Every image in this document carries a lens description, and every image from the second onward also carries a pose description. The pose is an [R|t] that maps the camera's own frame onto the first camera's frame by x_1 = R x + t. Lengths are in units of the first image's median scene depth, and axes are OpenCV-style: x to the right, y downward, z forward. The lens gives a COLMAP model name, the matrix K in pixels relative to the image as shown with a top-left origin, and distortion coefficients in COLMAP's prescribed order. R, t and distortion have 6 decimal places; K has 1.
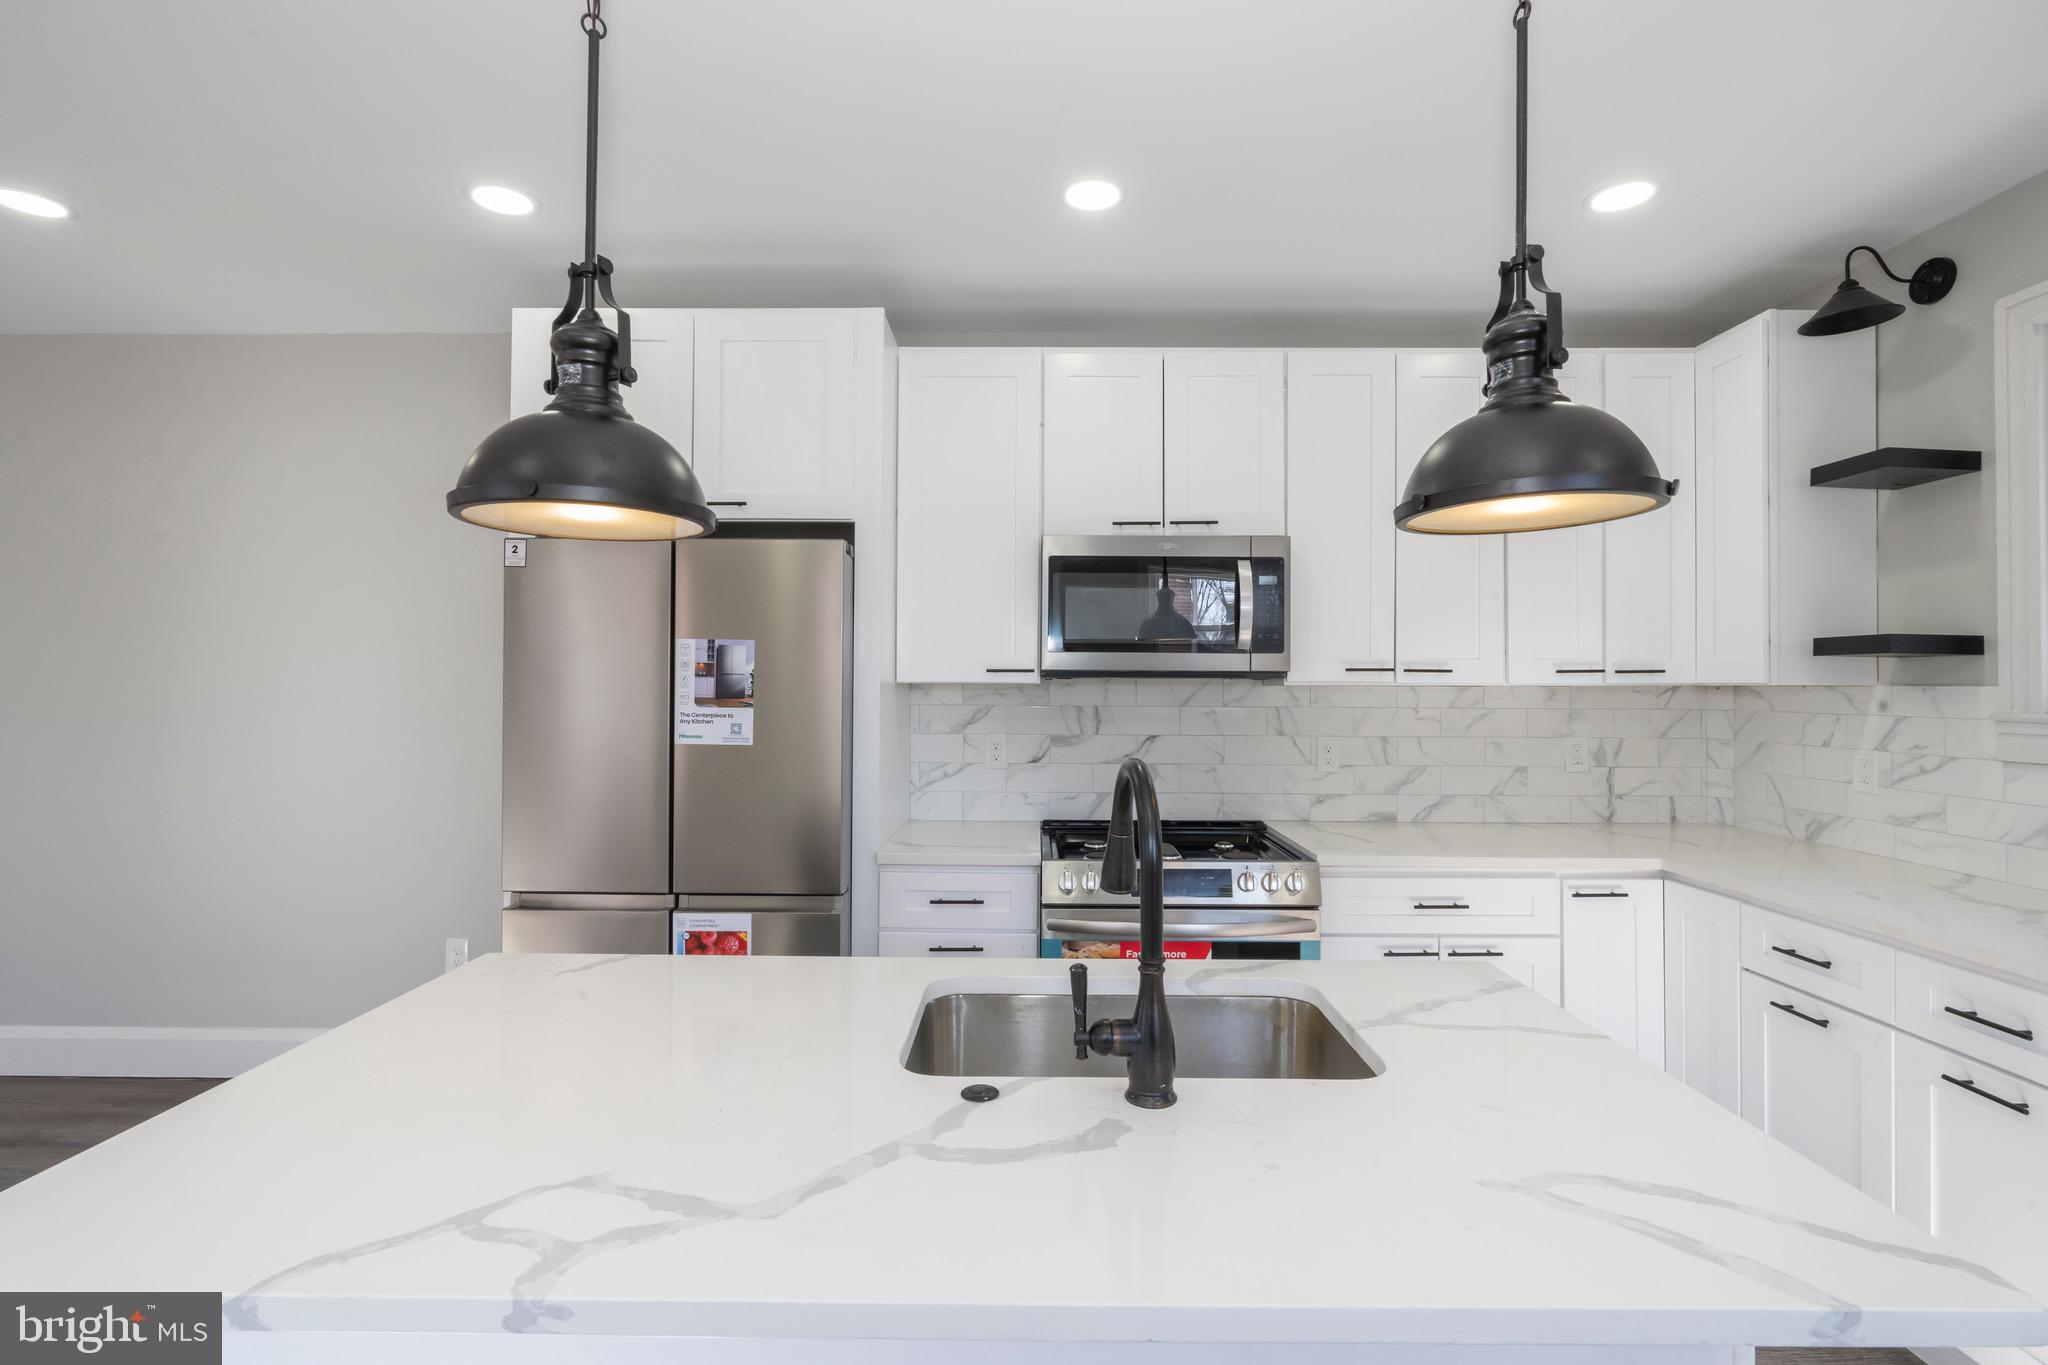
lens RADIAL K [[938.6, 0, 1033.3], [0, 938.6, 677.5], [0, 0, 1]] dist [-0.006500, 0.002221]
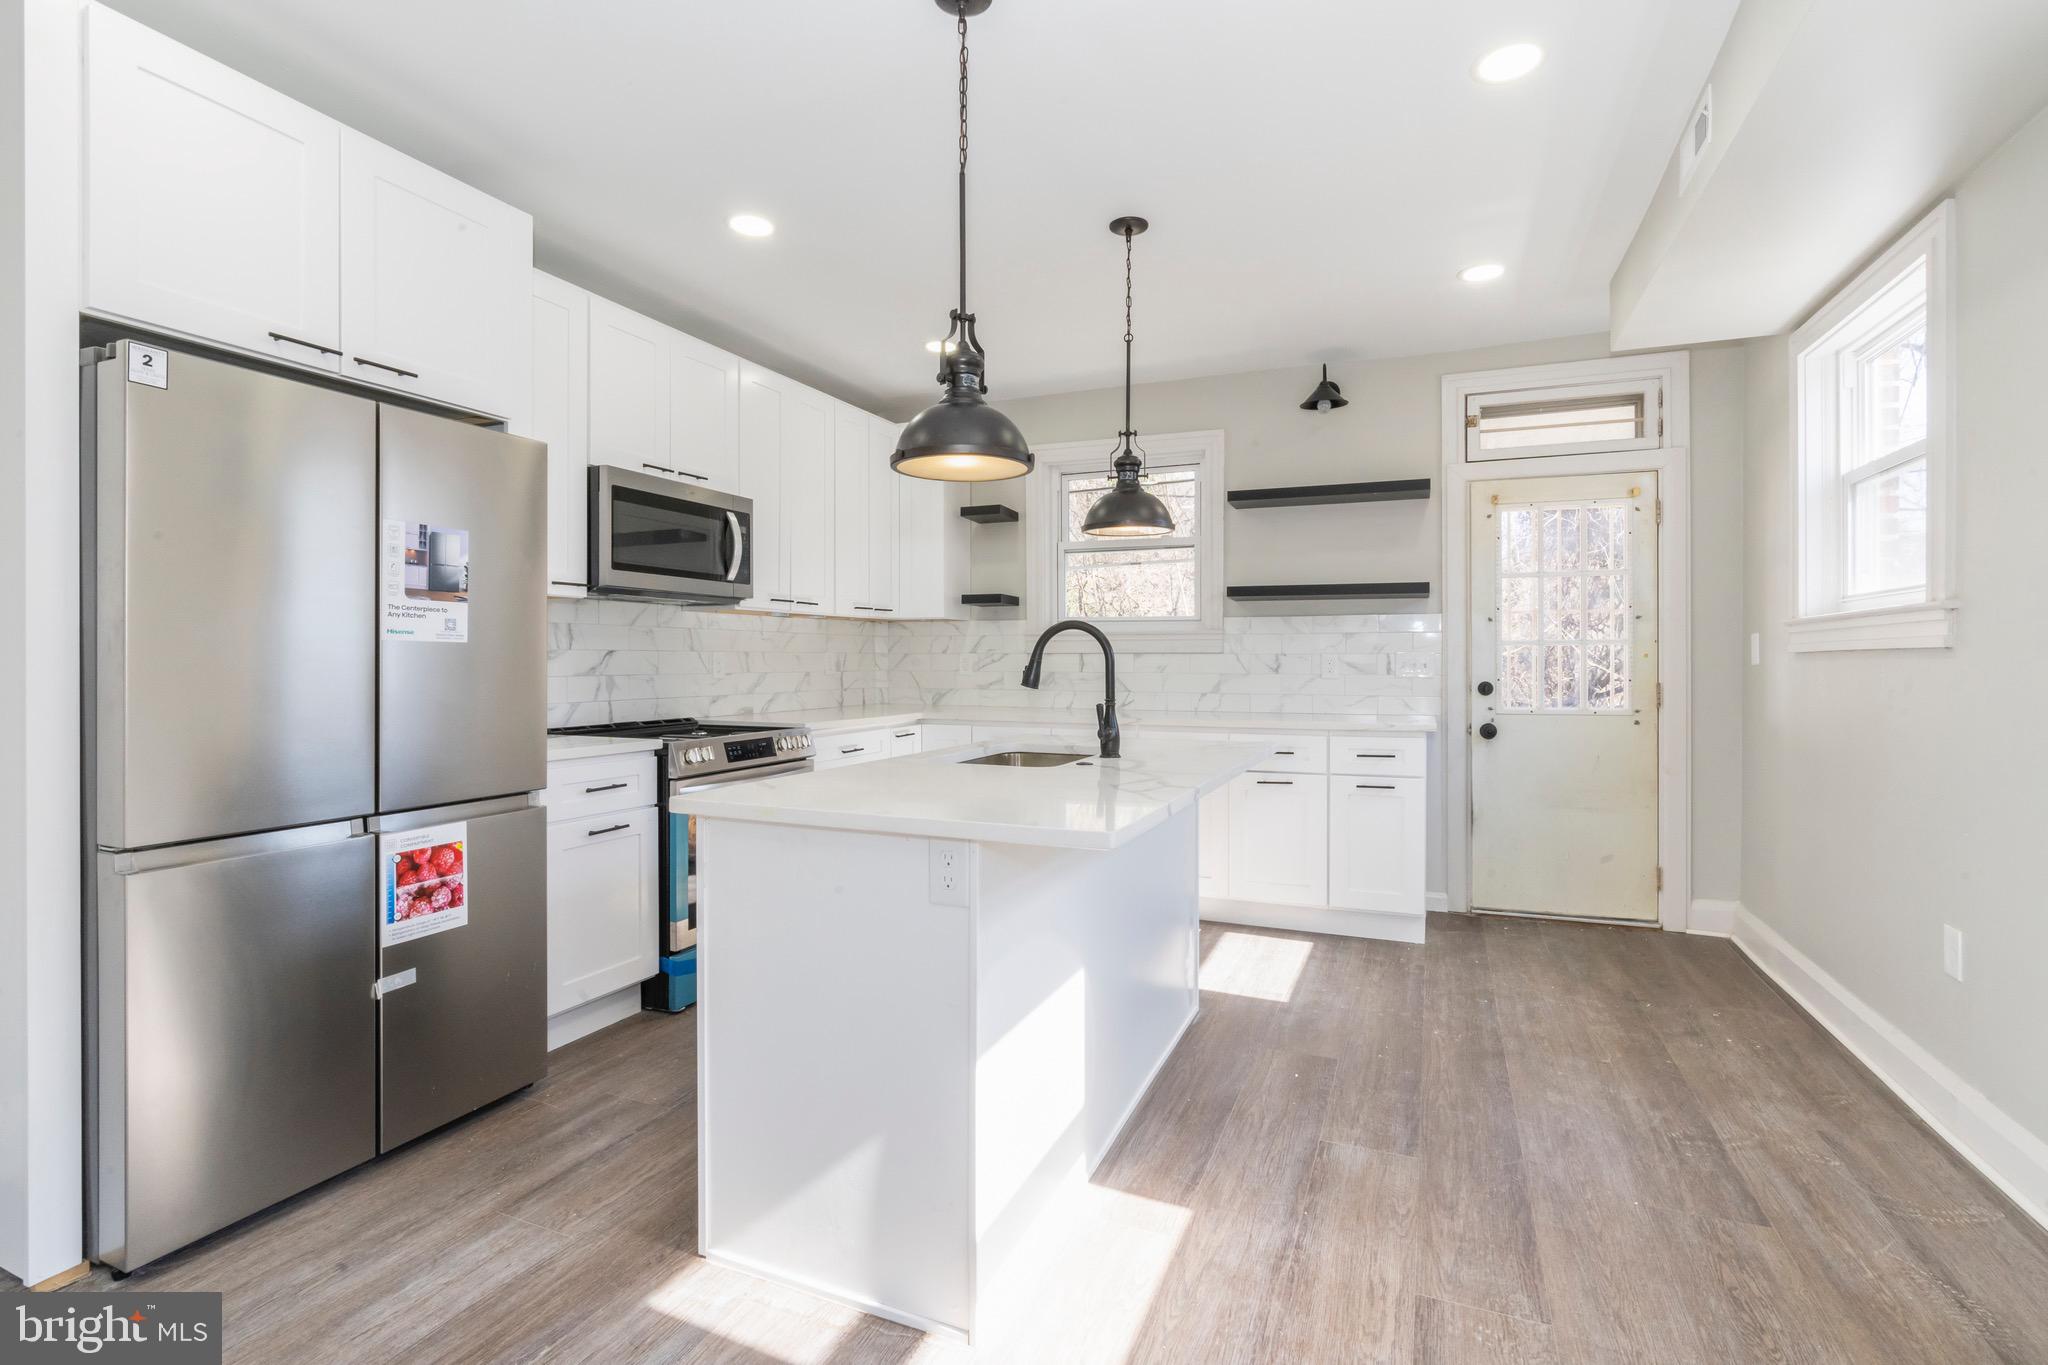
lens RADIAL K [[938.6, 0, 1036.4], [0, 938.6, 665.1], [0, 0, 1]] dist [-0.006500, 0.002221]
pose [[0.381642, -0.011157, 0.924243, -0.832553], [-0.006933, 0.999864, 0.014932, 0.067213], [-0.924284, -0.012107, 0.381513, 0.098641]]
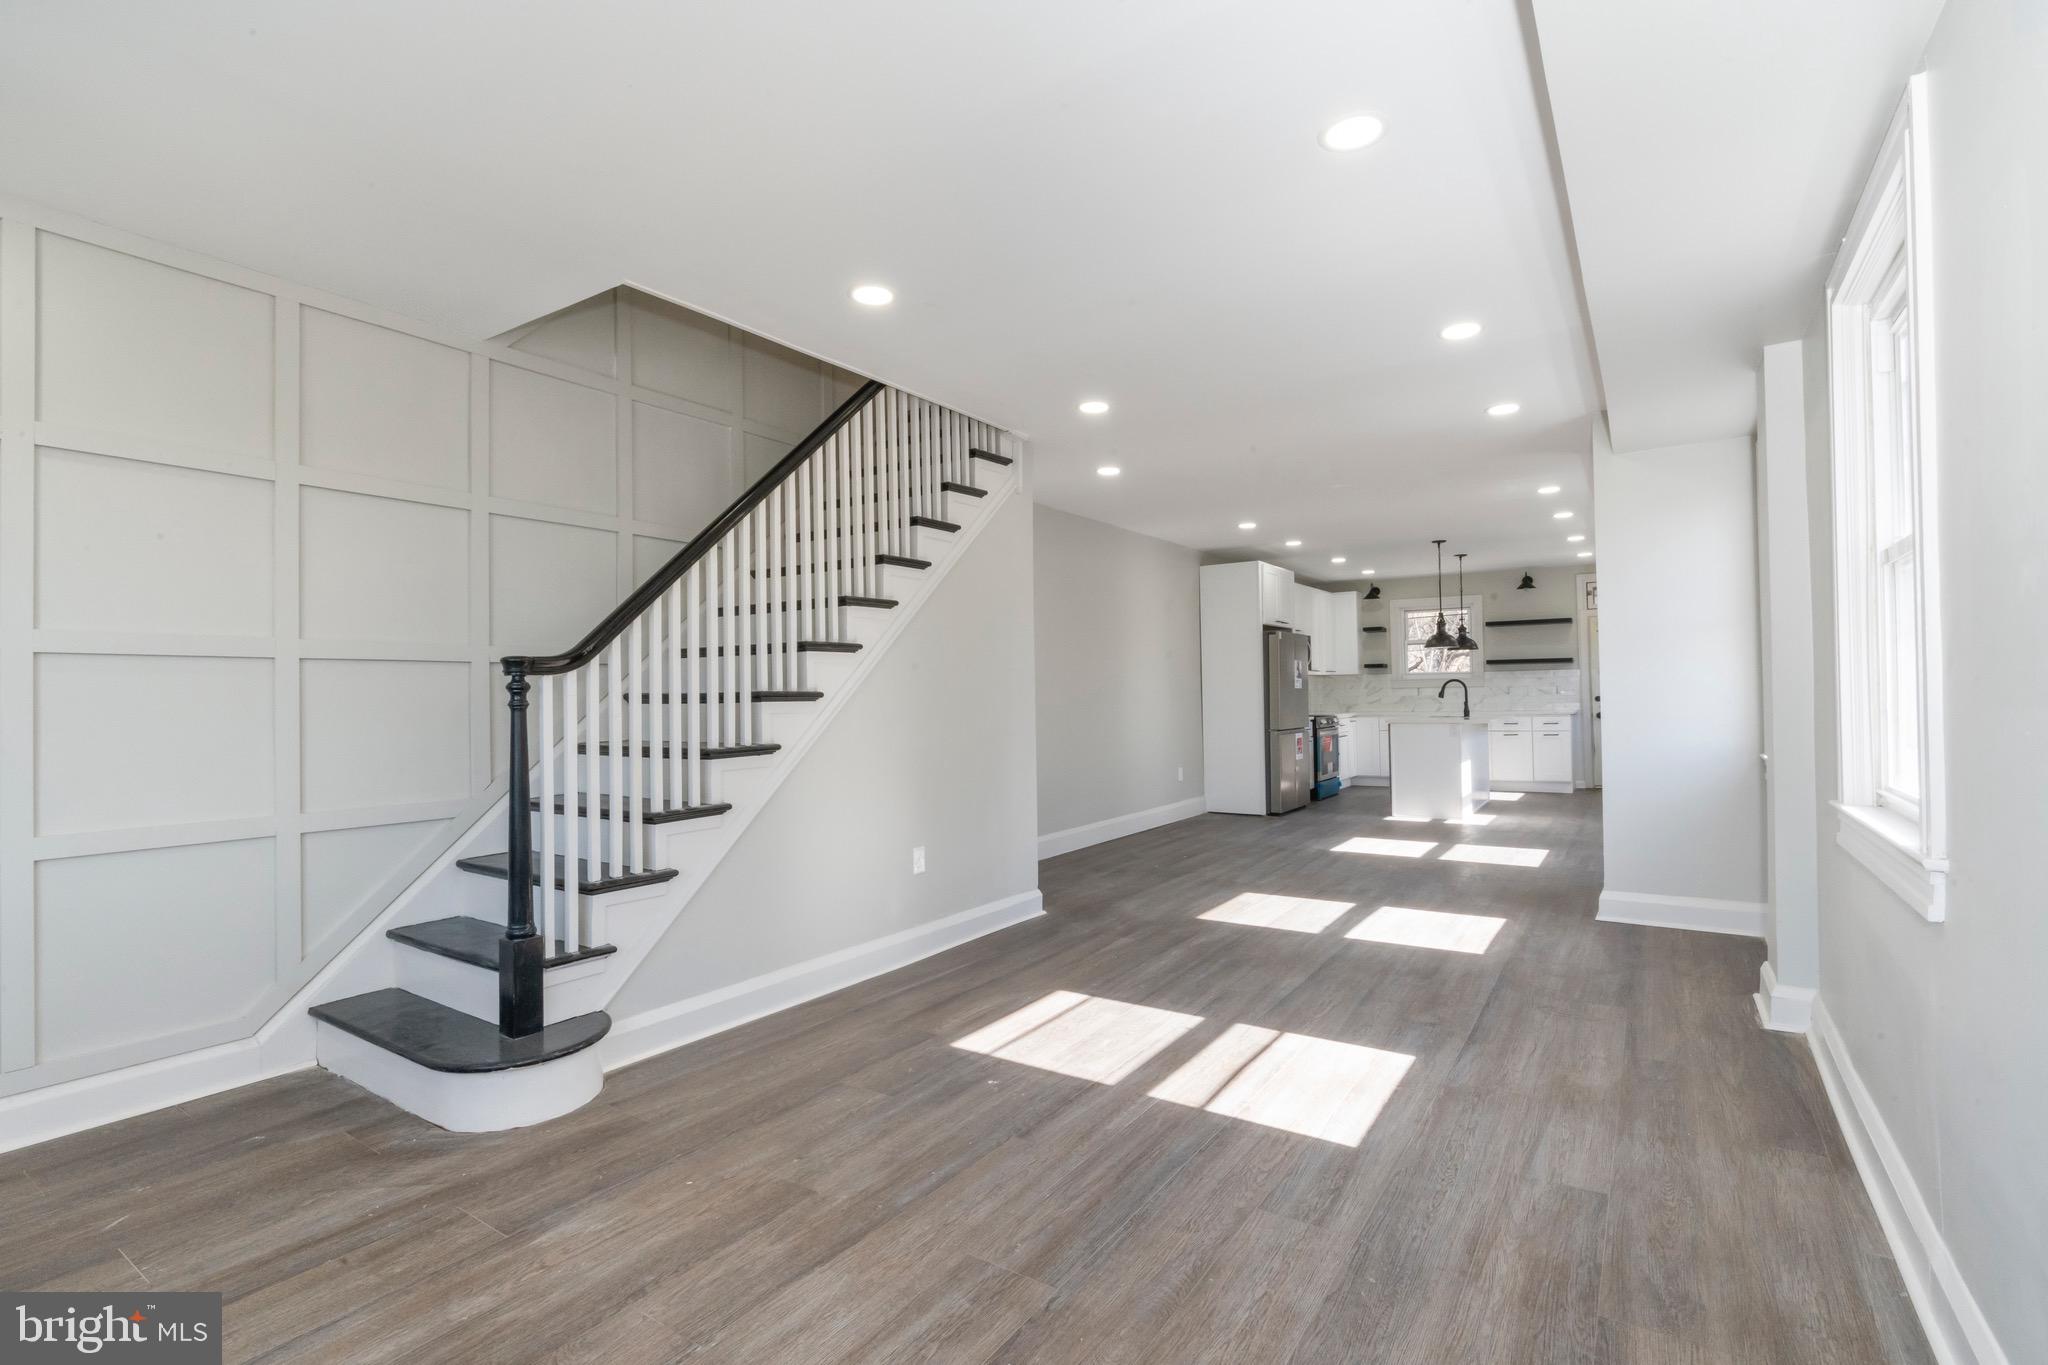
lens RADIAL K [[938.6, 0, 1026.5], [0, 938.6, 672.9], [0, 0, 1]] dist [-0.006500, 0.002221]
pose [[0.555909, 0.006658, 0.831217, -3.615939], [0.012855, 0.999779, -0.016606, 0.049552], [-0.831144, 0.019916, 0.555700, -0.177889]]
